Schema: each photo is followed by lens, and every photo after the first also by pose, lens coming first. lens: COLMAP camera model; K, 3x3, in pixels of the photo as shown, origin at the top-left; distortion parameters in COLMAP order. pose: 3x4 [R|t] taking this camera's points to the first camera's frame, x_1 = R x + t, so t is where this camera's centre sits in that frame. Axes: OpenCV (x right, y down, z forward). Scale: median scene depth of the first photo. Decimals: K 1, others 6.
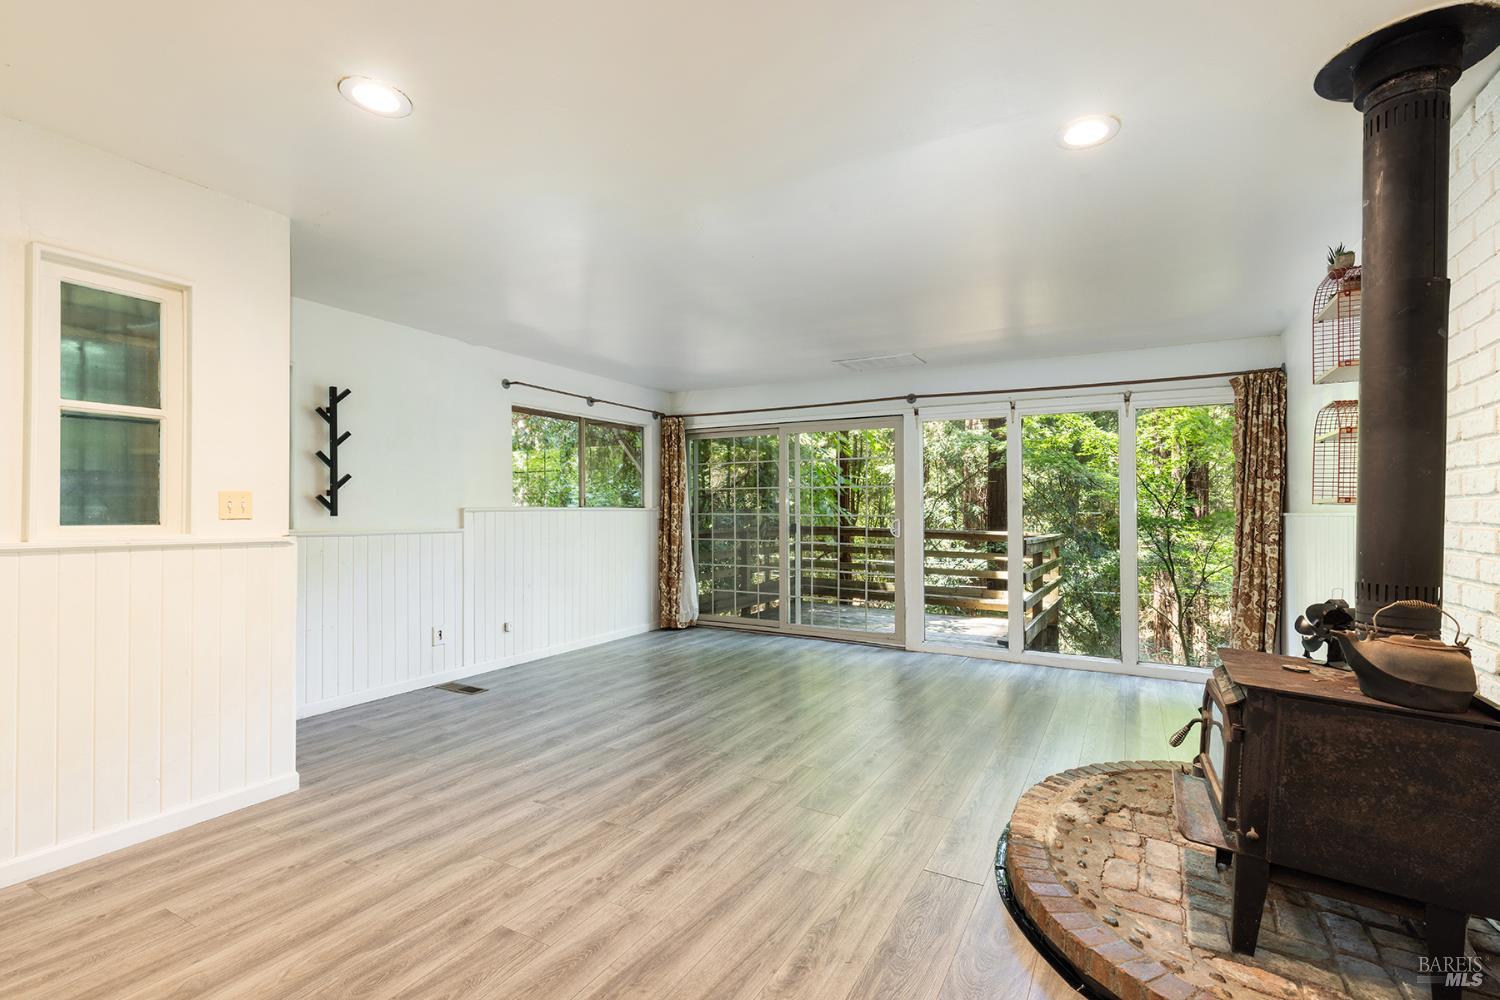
lens RADIAL K [[670.5, 0, 753.9], [0, 670.5, 507.7], [0, 0, 1]] dist [0.005026, 0.000131]
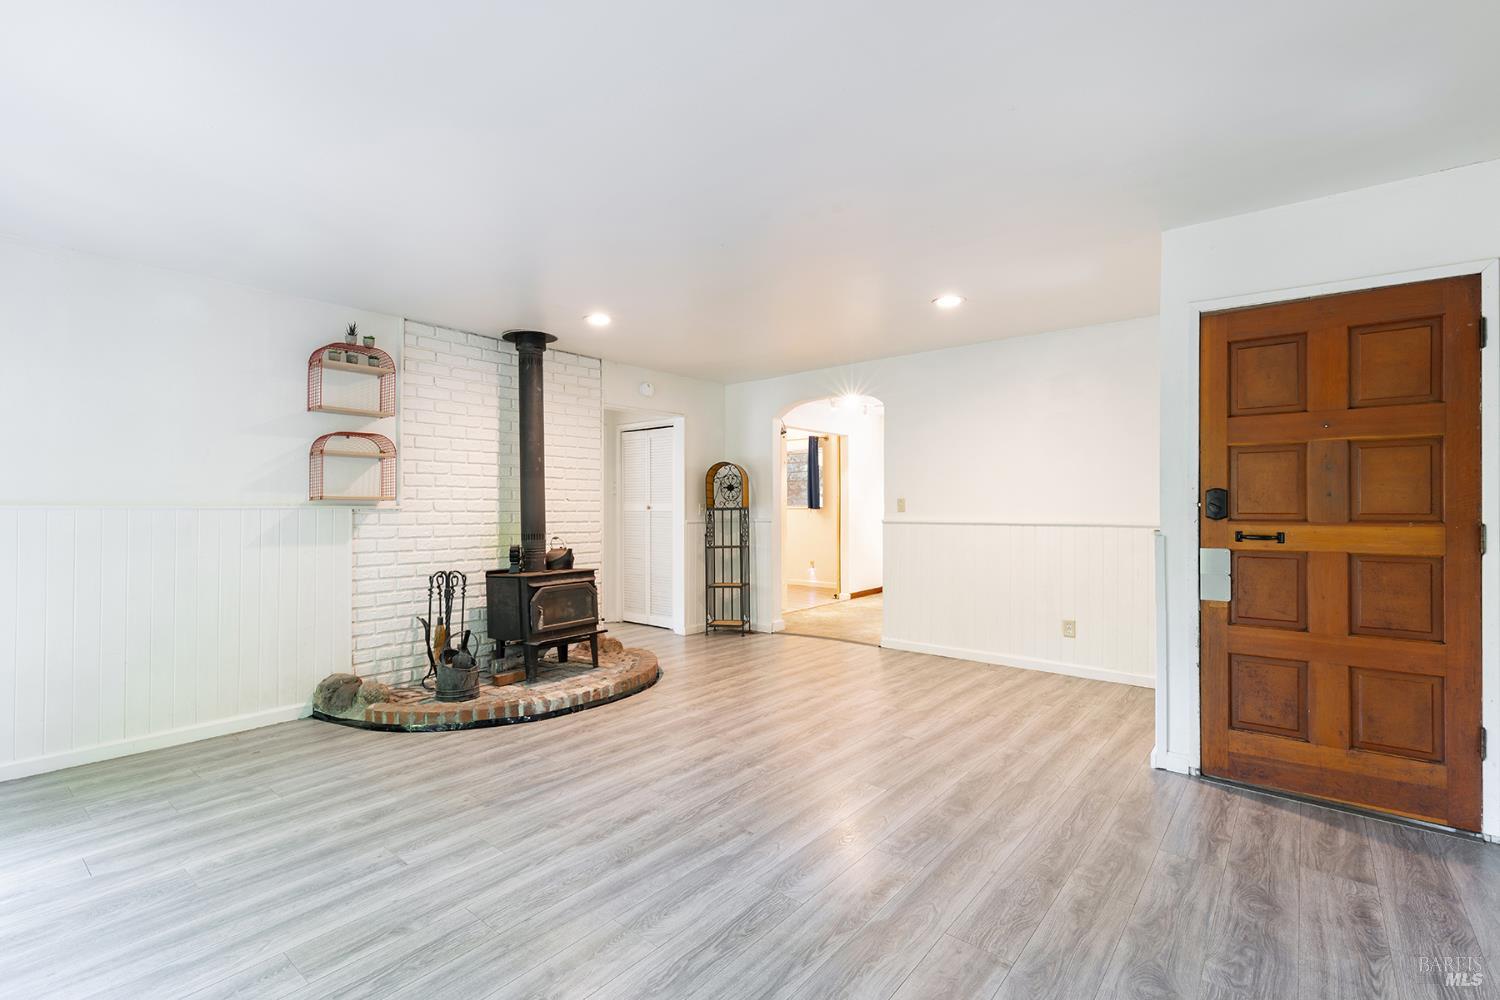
lens RADIAL K [[670.5, 0, 753.9], [0, 670.5, 507.7], [0, 0, 1]] dist [0.005026, 0.000131]
pose [[-0.983577, -0.005286, 0.180410, -0.265778], [-0.006756, 0.999949, -0.007534, 0.017054], [-0.180361, -0.008629, -0.983563, 2.369139]]
